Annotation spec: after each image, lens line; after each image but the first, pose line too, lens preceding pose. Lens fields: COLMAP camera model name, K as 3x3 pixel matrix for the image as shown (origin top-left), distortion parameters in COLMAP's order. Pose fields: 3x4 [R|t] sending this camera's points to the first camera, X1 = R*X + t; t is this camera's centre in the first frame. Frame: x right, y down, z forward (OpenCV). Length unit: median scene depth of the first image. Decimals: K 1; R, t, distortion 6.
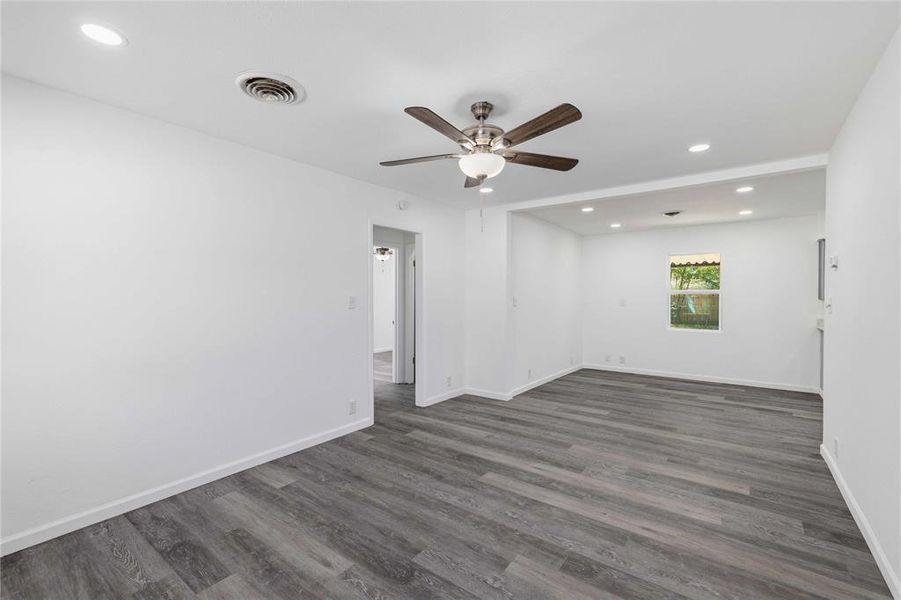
lens RADIAL K [[394.3, 0, 445.0], [0, 394.3, 298.8], [0, 0, 1]] dist [-0.000362, 0.000091]
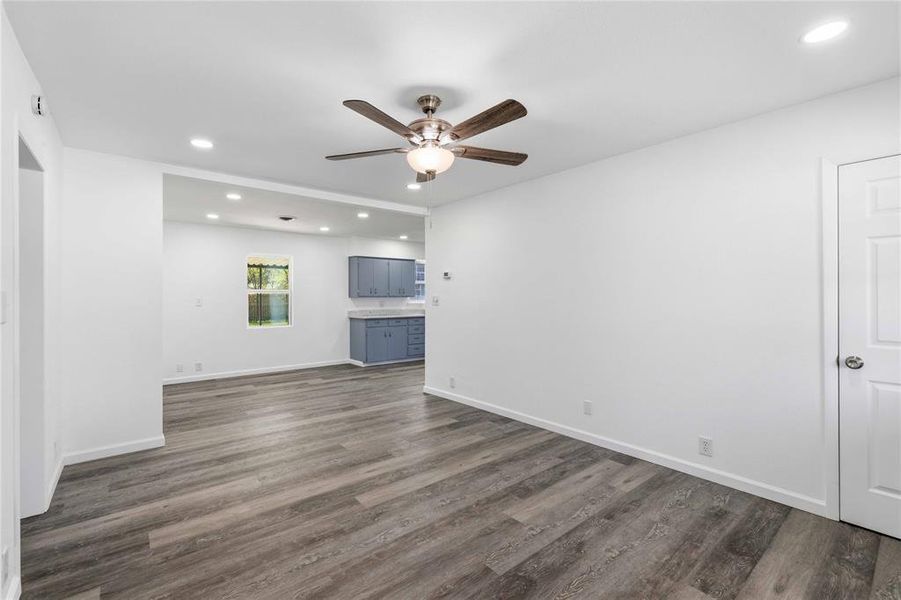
lens RADIAL K [[394.3, 0, 445.0], [0, 394.3, 298.8], [0, 0, 1]] dist [-0.000362, 0.000091]
pose [[0.232451, -0.007451, 0.972580, -0.648280], [0.005693, 0.999964, 0.006300, -0.002717], [-0.972592, 0.004072, 0.232485, 0.572389]]
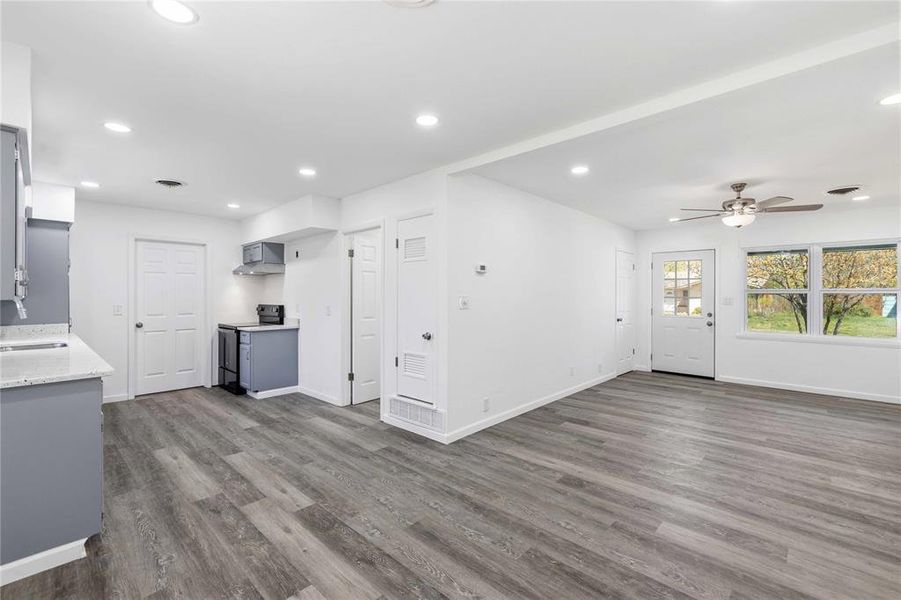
lens RADIAL K [[394.3, 0, 445.0], [0, 394.3, 298.8], [0, 0, 1]] dist [-0.000362, 0.000091]
pose [[-0.993732, -0.001280, 0.111785, 0.901769], [-0.000610, 0.999982, 0.006029, -0.002218], [-0.111790, 0.005923, -0.993714, 2.188757]]
